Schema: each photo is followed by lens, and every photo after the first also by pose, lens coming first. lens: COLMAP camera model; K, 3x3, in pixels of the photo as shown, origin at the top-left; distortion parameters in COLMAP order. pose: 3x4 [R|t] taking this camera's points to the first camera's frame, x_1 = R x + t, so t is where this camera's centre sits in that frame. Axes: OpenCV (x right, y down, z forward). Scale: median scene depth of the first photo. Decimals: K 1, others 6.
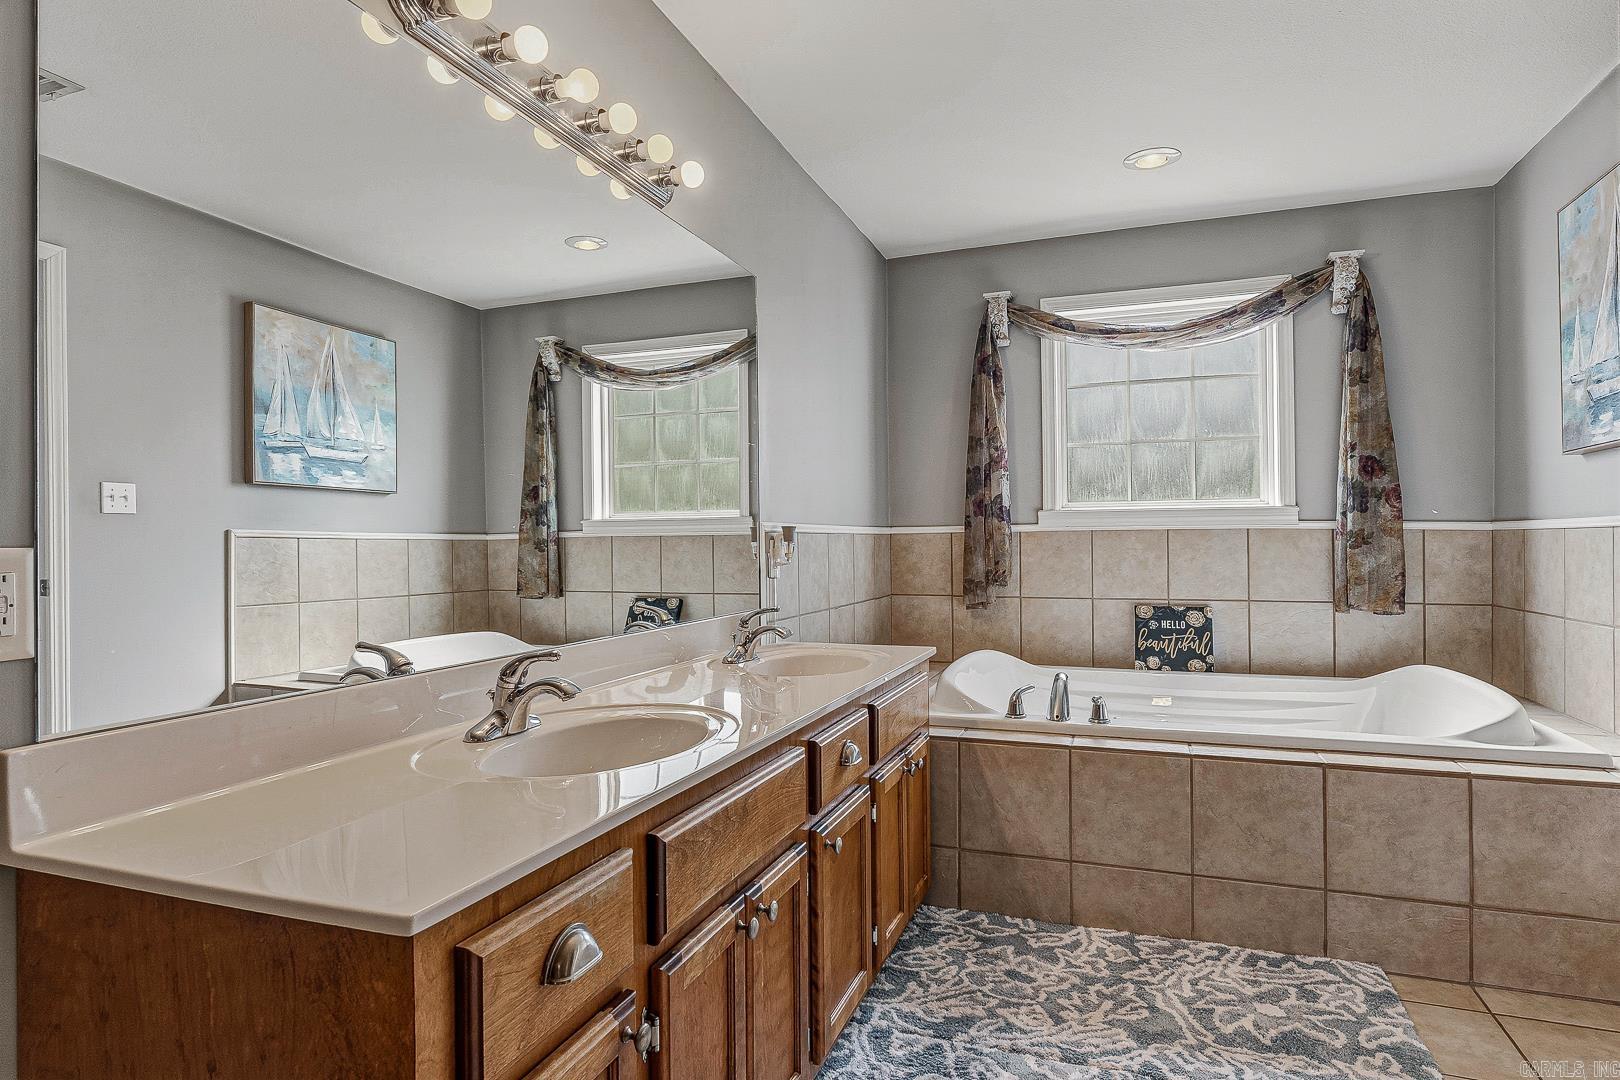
lens RADIAL K [[884.9, 0, 810.0], [0, 884.9, 540.0], [0, 0, 1]] dist [-0.008488, 0.000218]
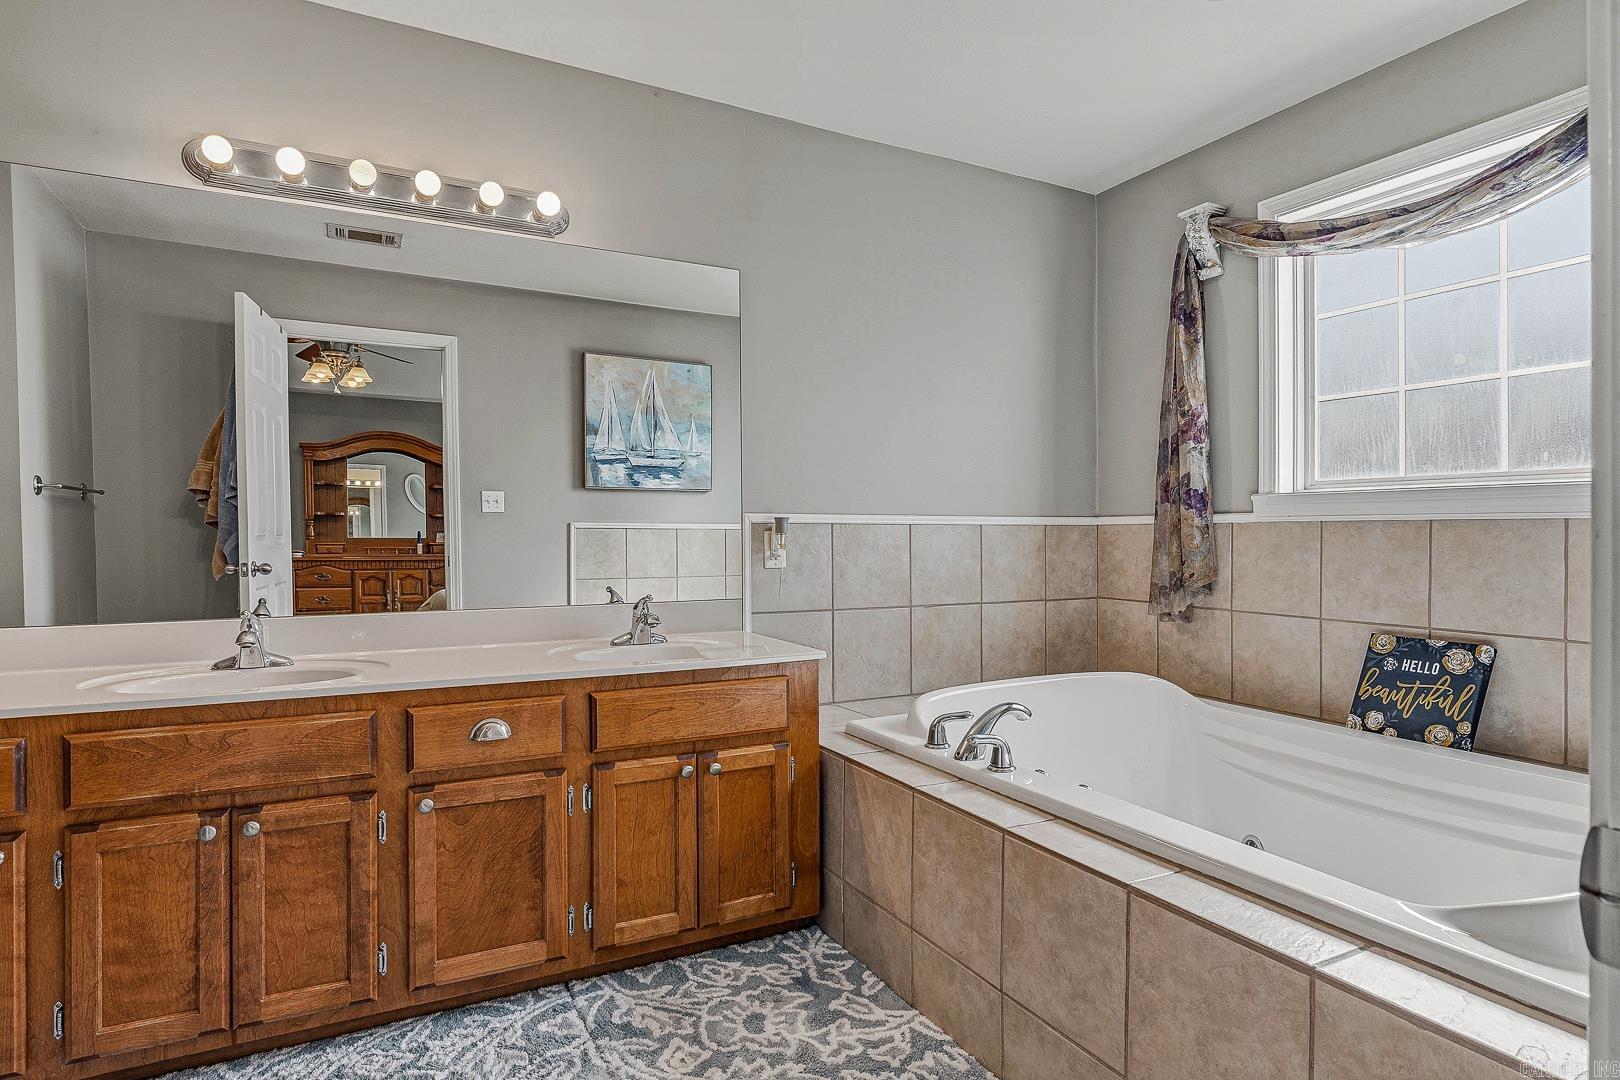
lens RADIAL K [[889.2, 0, 810.0], [0, 889.2, 540.0], [0, 0, 1]] dist [0.012561, -0.000719]
pose [[0.739038, 0.011940, -0.673558, 0.528186], [-0.000892, 0.999859, 0.016746, -0.007611], [0.673663, -0.011775, 0.738945, 0.222061]]
